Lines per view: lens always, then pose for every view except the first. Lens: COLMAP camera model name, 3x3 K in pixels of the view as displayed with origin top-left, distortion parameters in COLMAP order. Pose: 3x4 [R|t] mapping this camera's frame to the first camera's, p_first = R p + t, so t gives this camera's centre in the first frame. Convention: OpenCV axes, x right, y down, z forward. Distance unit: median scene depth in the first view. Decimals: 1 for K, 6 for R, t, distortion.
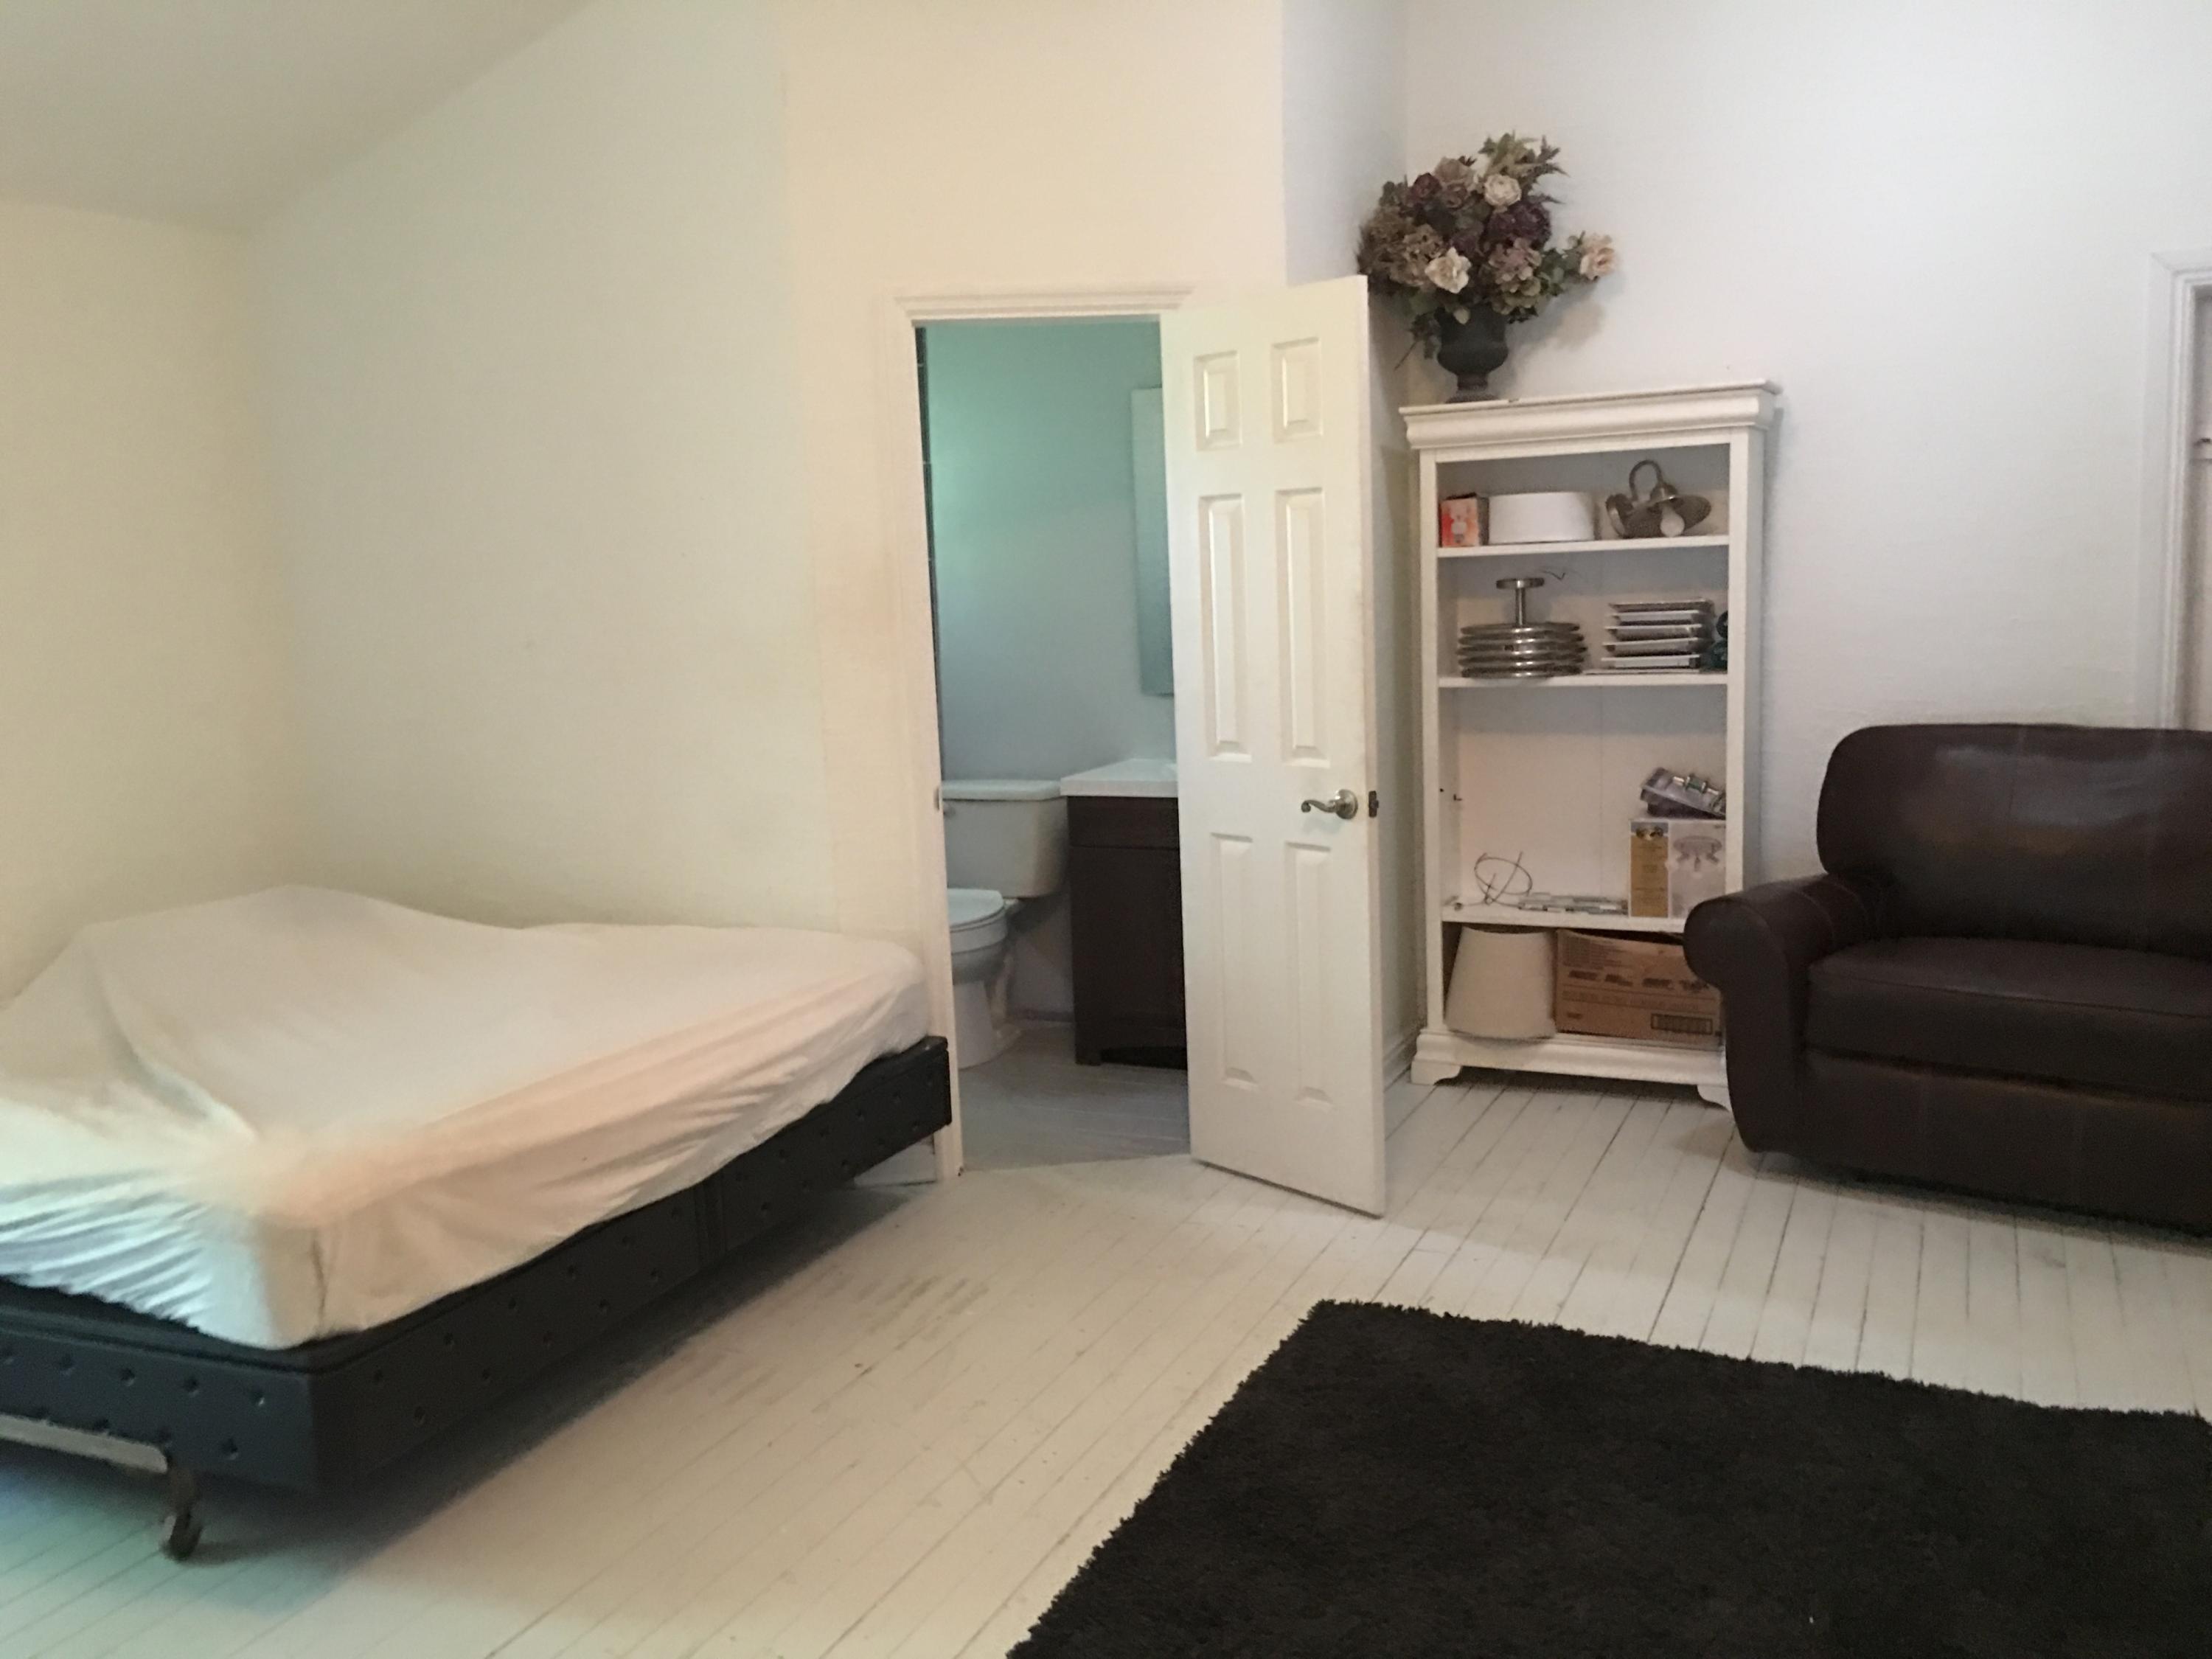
lens RADIAL K [[1868.3, 0, 1106.0], [0, 1868.3, 829.5], [0, 0, 1]] dist [0.139257, 0.000633]
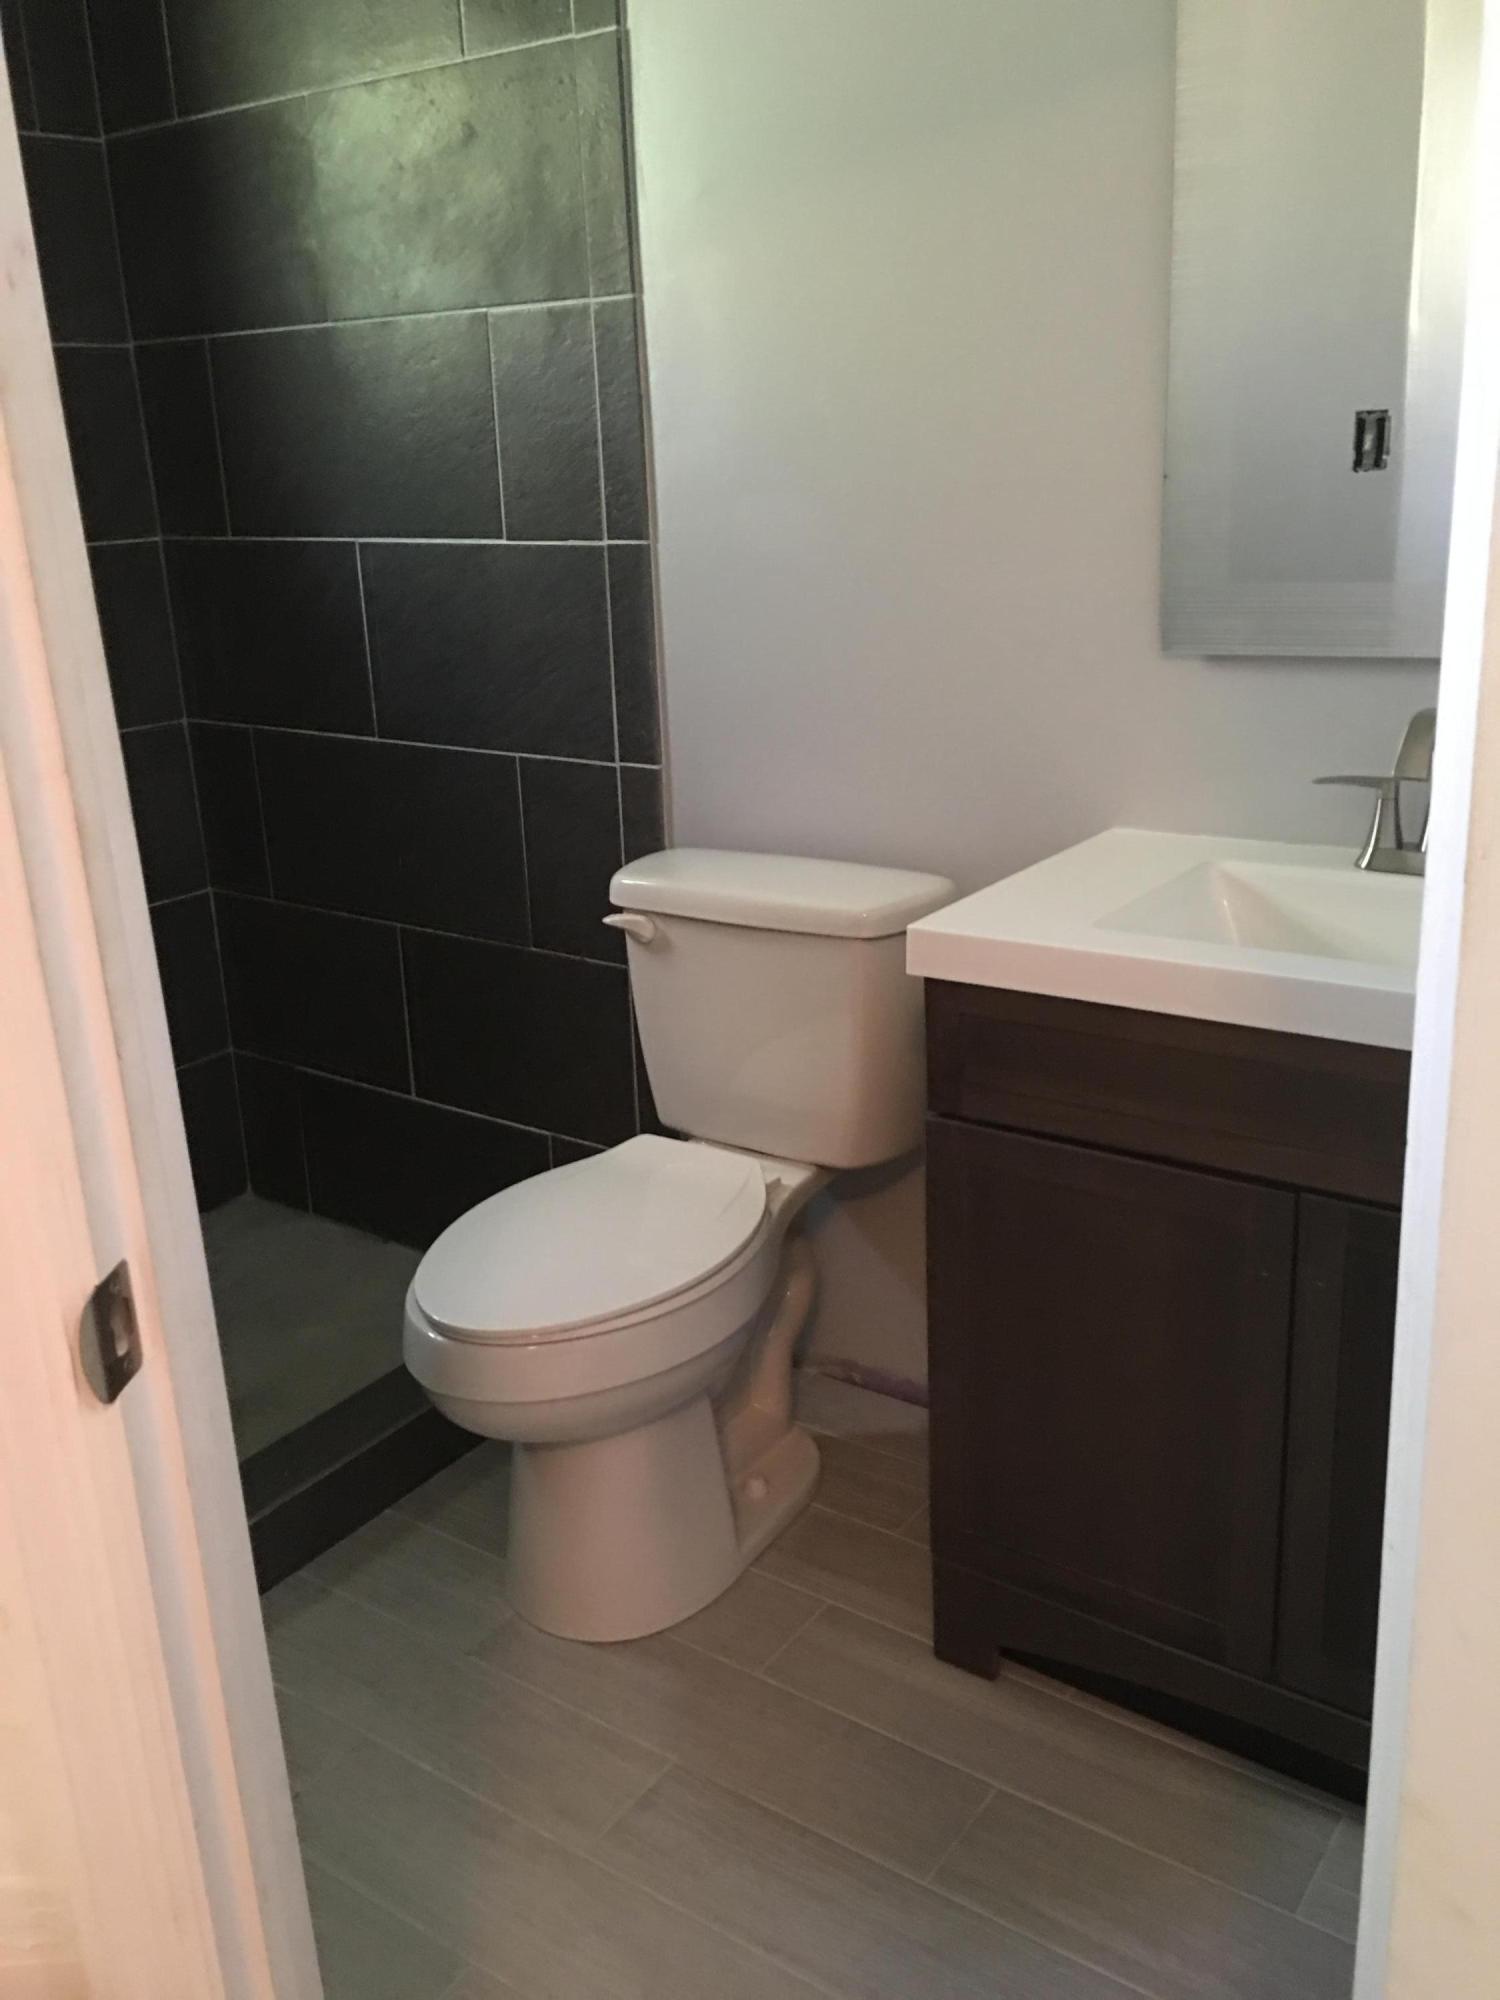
lens RADIAL K [[1689.3, 0, 750.0], [0, 1689.3, 1000.0], [0, 0, 1]] dist [0.139257, 0.000633]
pose [[0.984316, 0.080826, -0.156810, -0.006664], [-0.067541, 0.993803, 0.088283, -0.030344], [0.162973, -0.076308, 0.983675, 0.652002]]
